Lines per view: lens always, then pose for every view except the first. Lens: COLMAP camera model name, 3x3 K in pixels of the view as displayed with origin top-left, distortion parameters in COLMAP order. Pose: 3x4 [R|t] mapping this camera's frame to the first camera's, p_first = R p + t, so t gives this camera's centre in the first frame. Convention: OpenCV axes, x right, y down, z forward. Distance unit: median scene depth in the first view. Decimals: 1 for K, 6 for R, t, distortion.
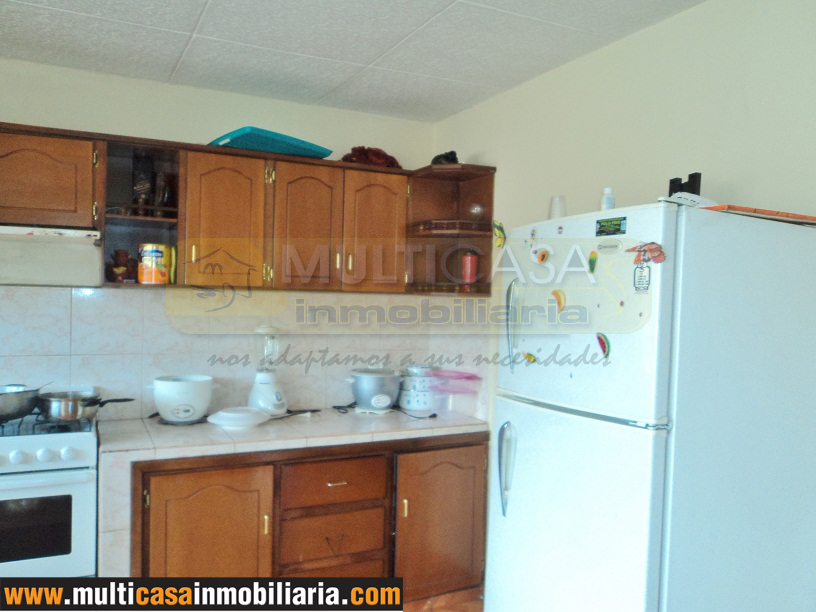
lens RADIAL K [[648.7, 0, 409.6], [0, 648.7, 307.6], [0, 0, 1]] dist [-0.038623, 0.003773]
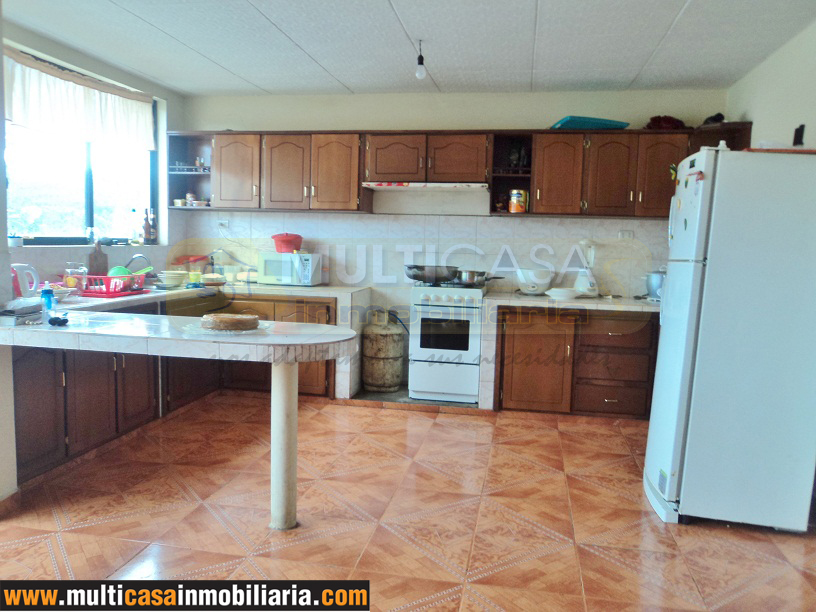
lens RADIAL K [[648.7, 0, 407.2], [0, 648.7, 310.8], [0, 0, 1]] dist [-0.038623, 0.003773]
pose [[0.792765, 0.059886, -0.606579, 0.454671], [-0.017169, 0.996961, 0.075988, 0.101403], [0.609286, -0.049826, 0.791384, -0.596047]]
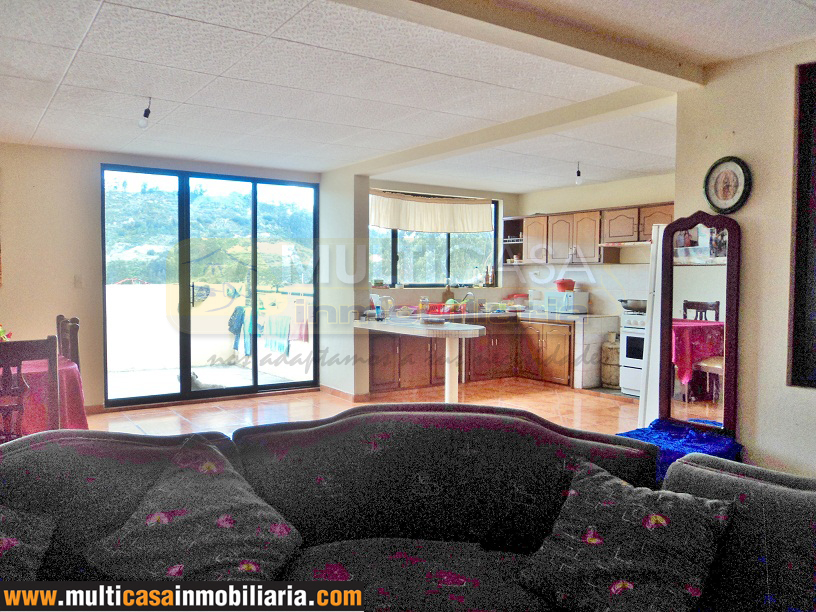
lens RADIAL K [[648.7, 0, 408.0], [0, 648.7, 305.9], [0, 0, 1]] dist [-0.038623, 0.003773]
pose [[0.119494, 0.018008, -0.992672, 1.857718], [-0.019817, 0.999680, 0.015750, 0.114262], [0.992637, 0.017789, 0.119813, -0.309388]]
